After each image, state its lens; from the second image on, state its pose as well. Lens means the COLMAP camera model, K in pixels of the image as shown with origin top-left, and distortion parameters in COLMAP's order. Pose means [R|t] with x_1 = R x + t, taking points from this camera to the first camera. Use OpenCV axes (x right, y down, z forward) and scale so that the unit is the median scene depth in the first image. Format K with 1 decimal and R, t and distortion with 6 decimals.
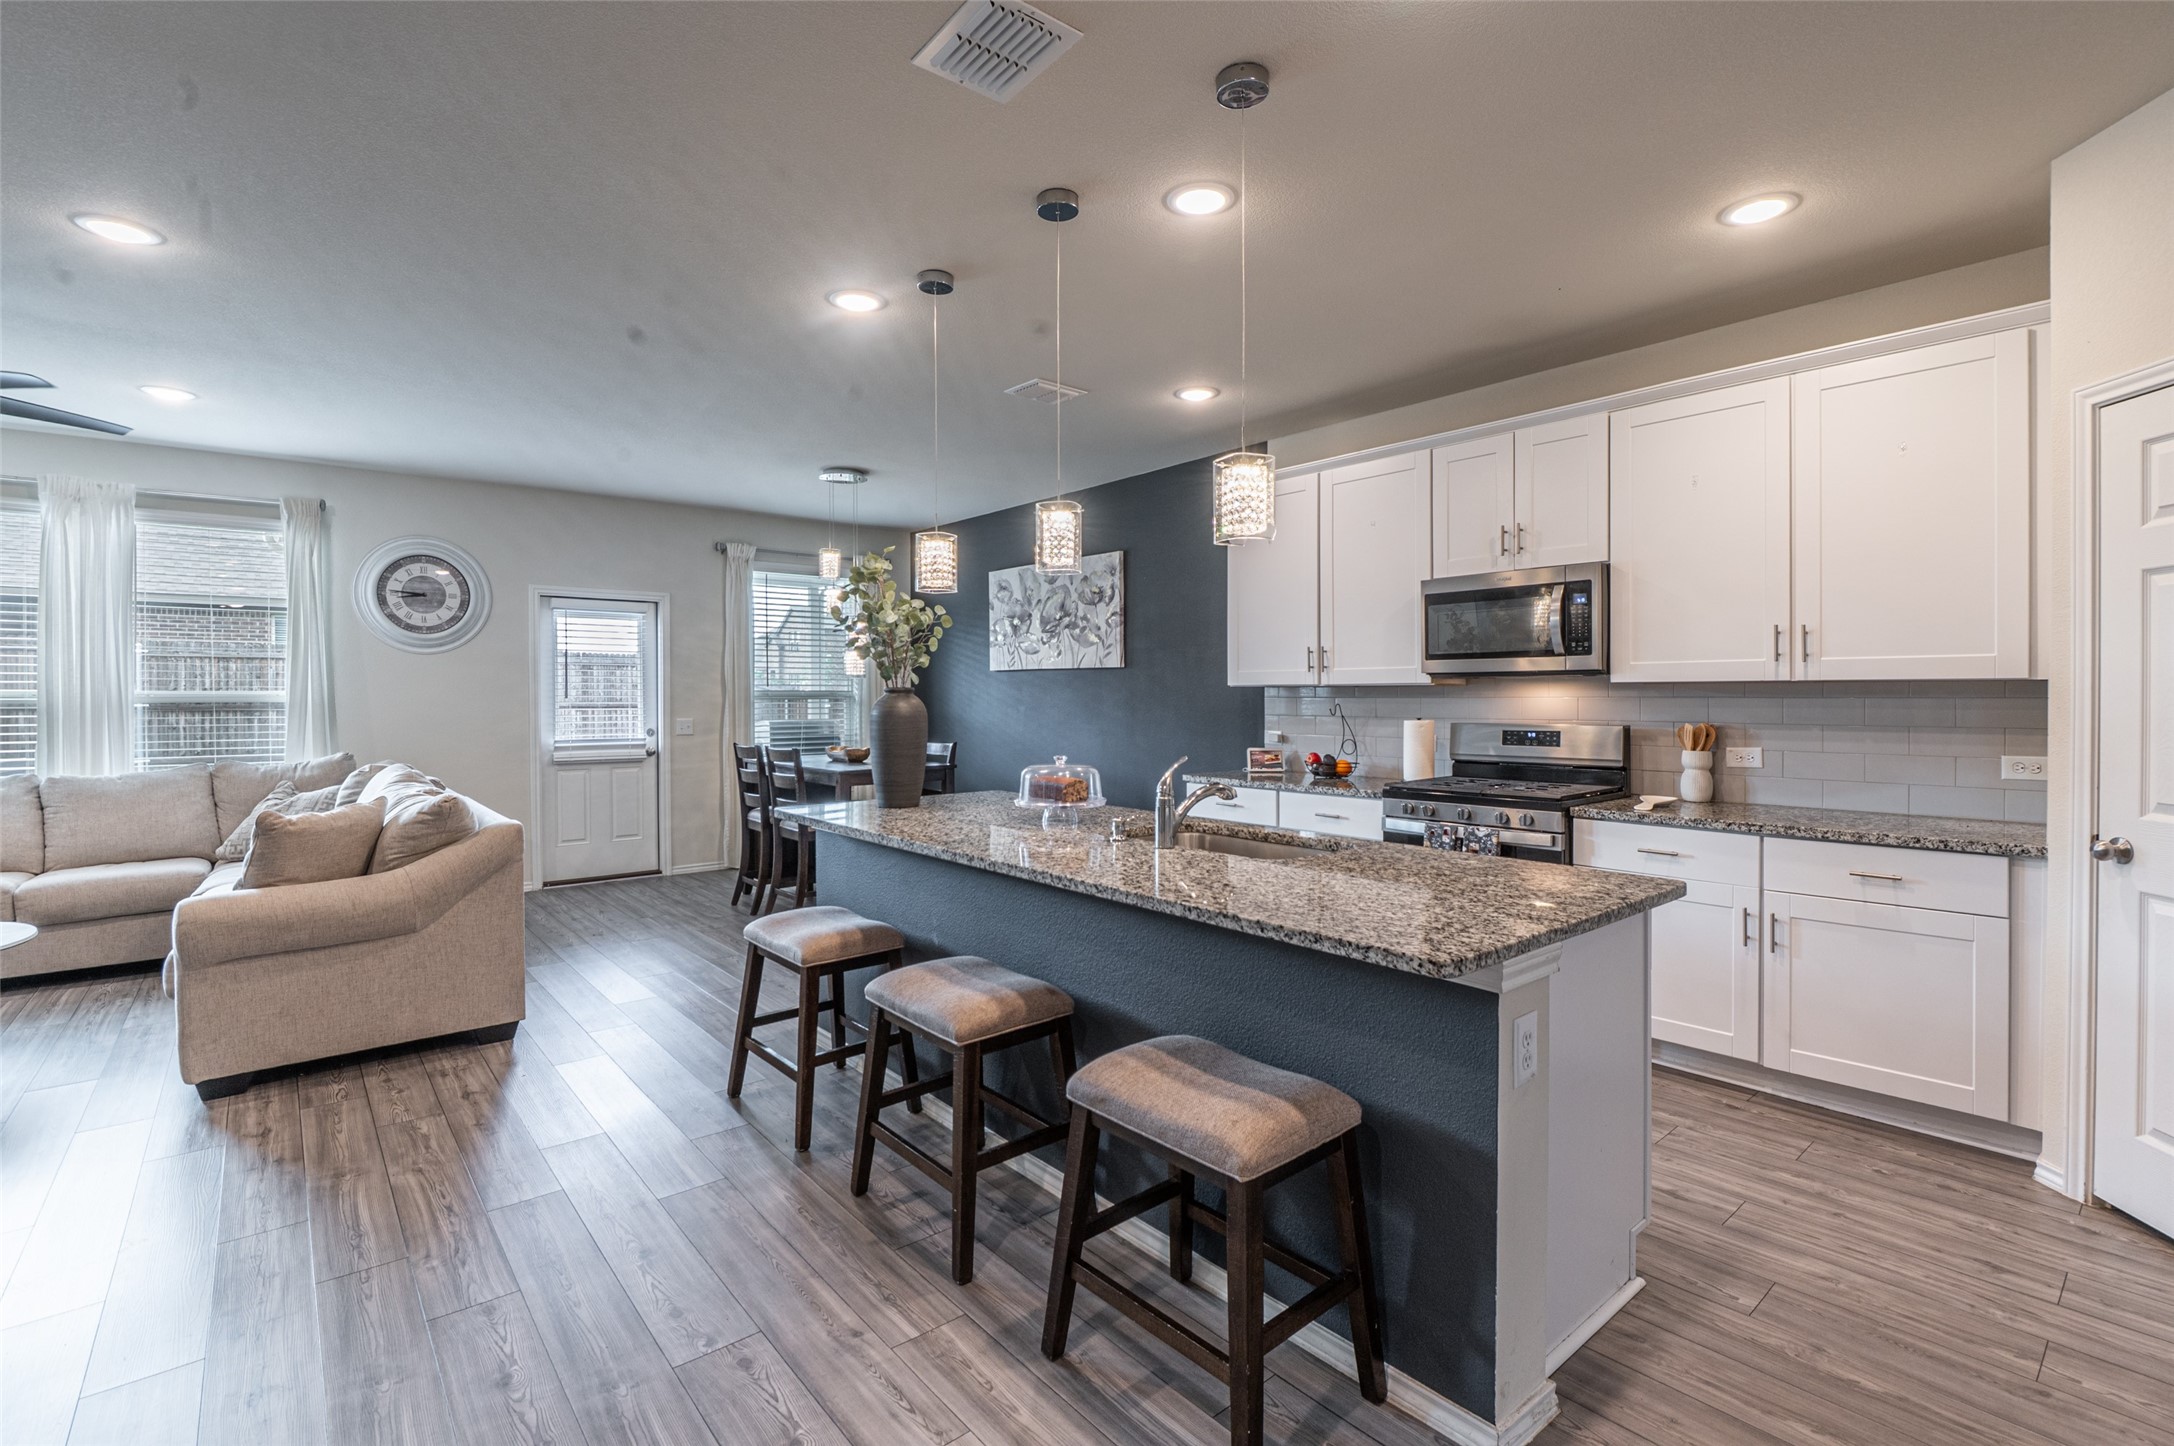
lens RADIAL K [[981.3, 0, 1090.8], [0, 981.3, 703.2], [0, 0, 1]] dist [-0.015022, -0.000592]
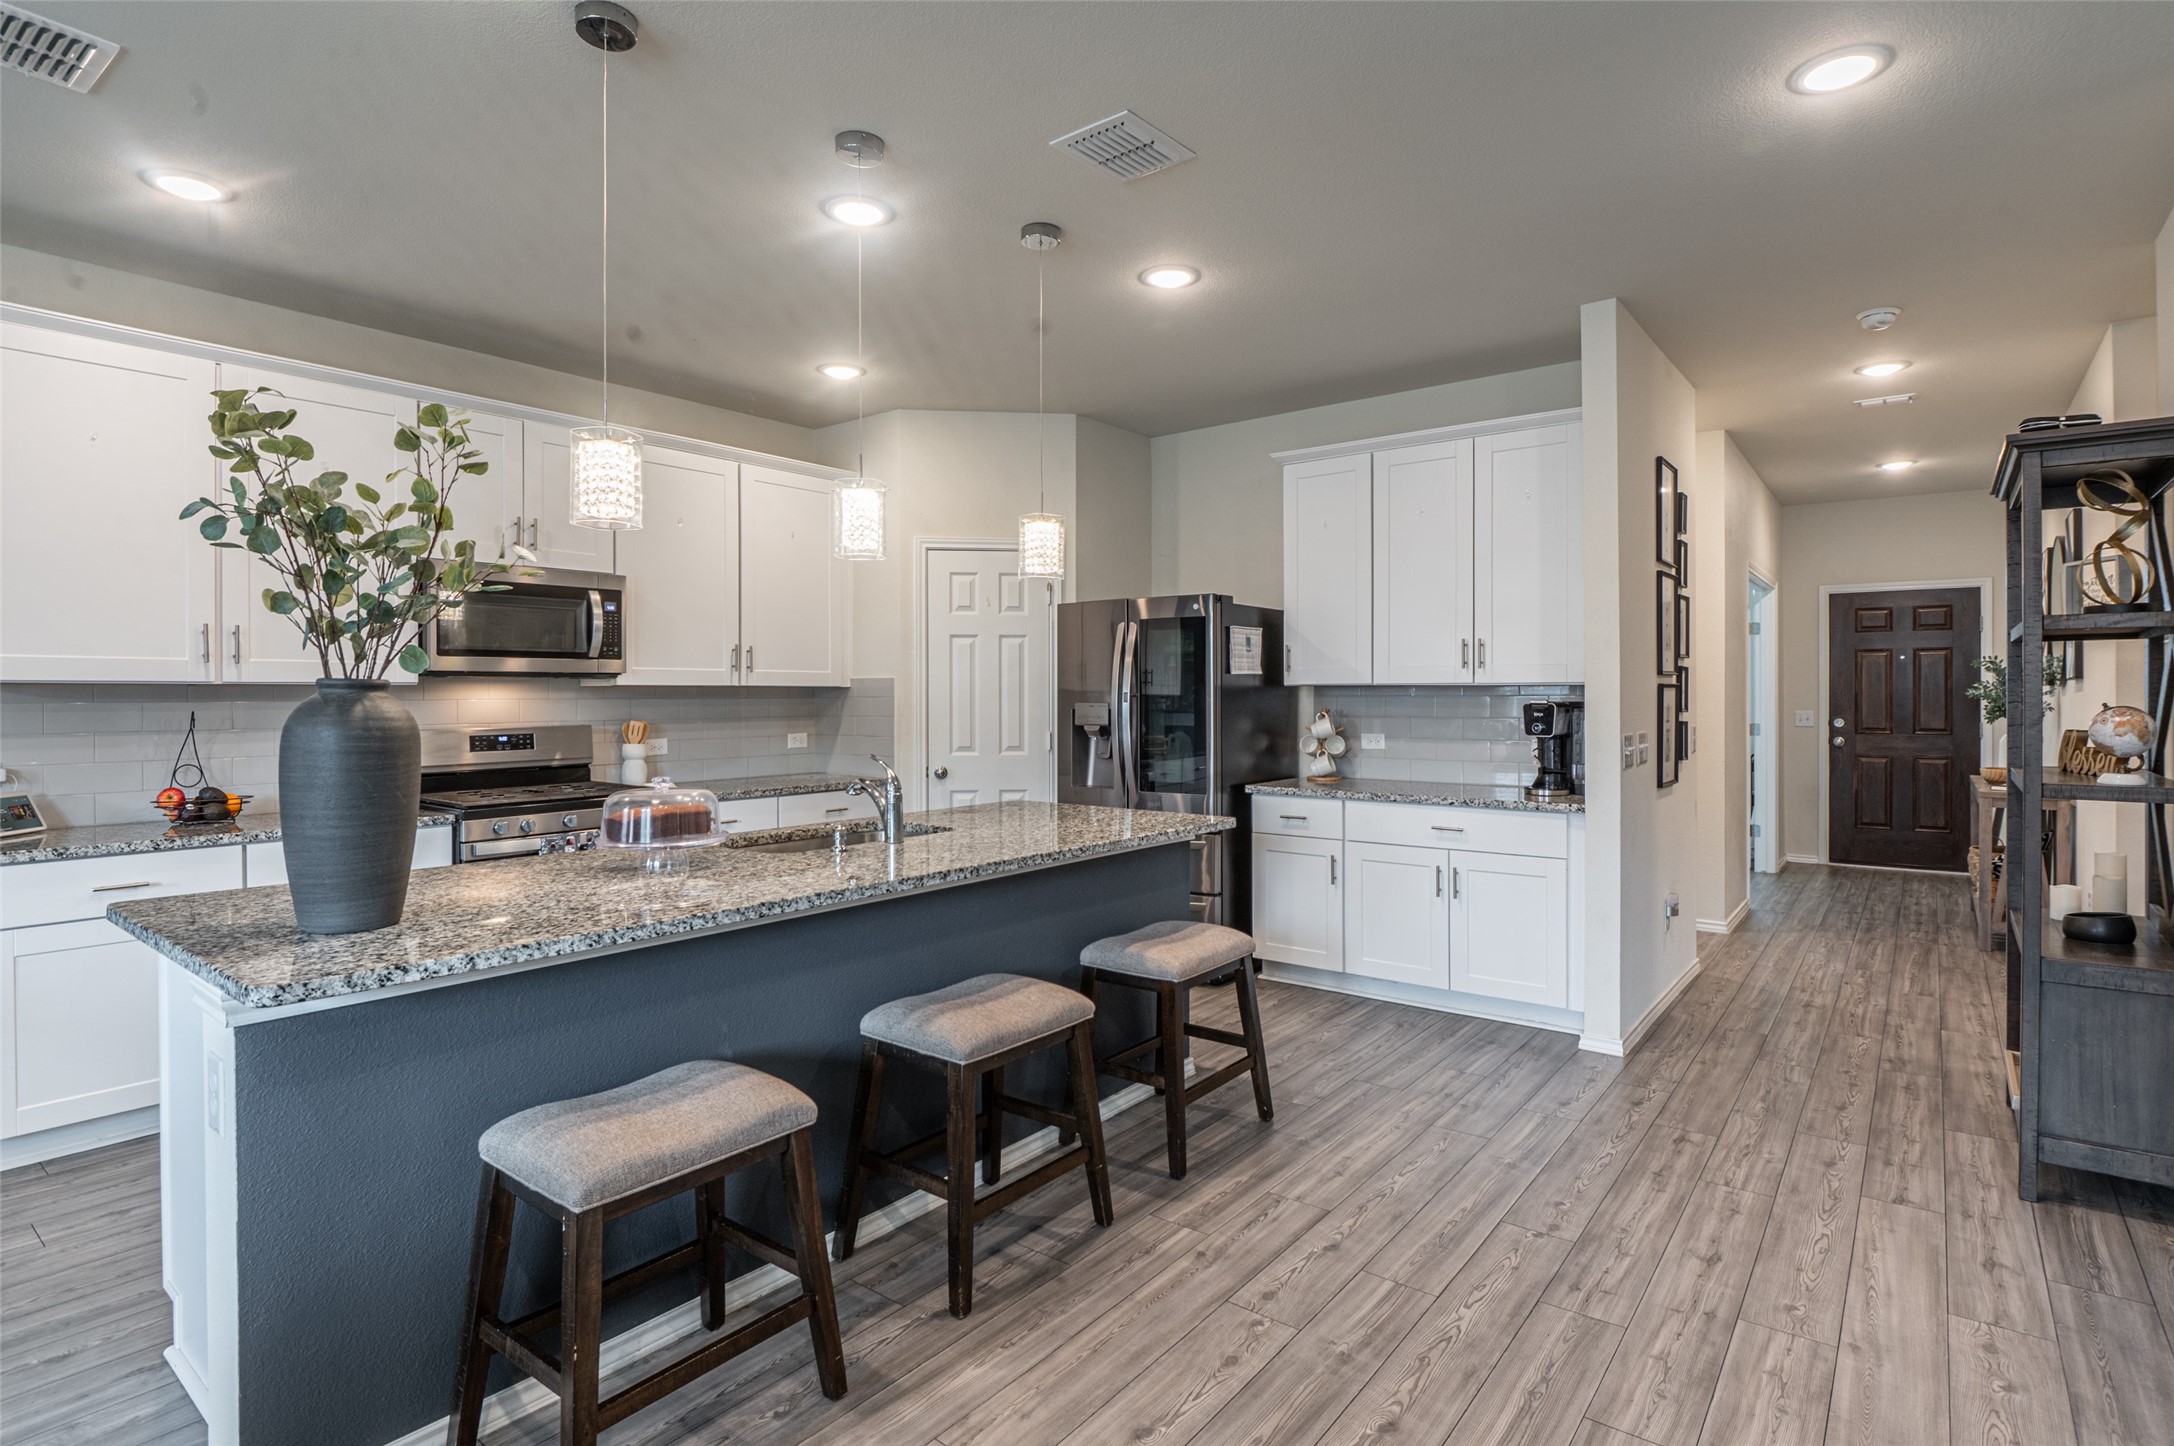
lens RADIAL K [[1084.1, 0, 1085.5], [0, 1084.1, 703.6], [0, 0, 1]] dist [-0.001752, -0.000831]
pose [[-0.201577, -0.005708, 0.979456, -0.654818], [0.011491, 0.999900, 0.008192, -0.003811], [-0.979405, 0.012906, -0.201492, 0.622666]]
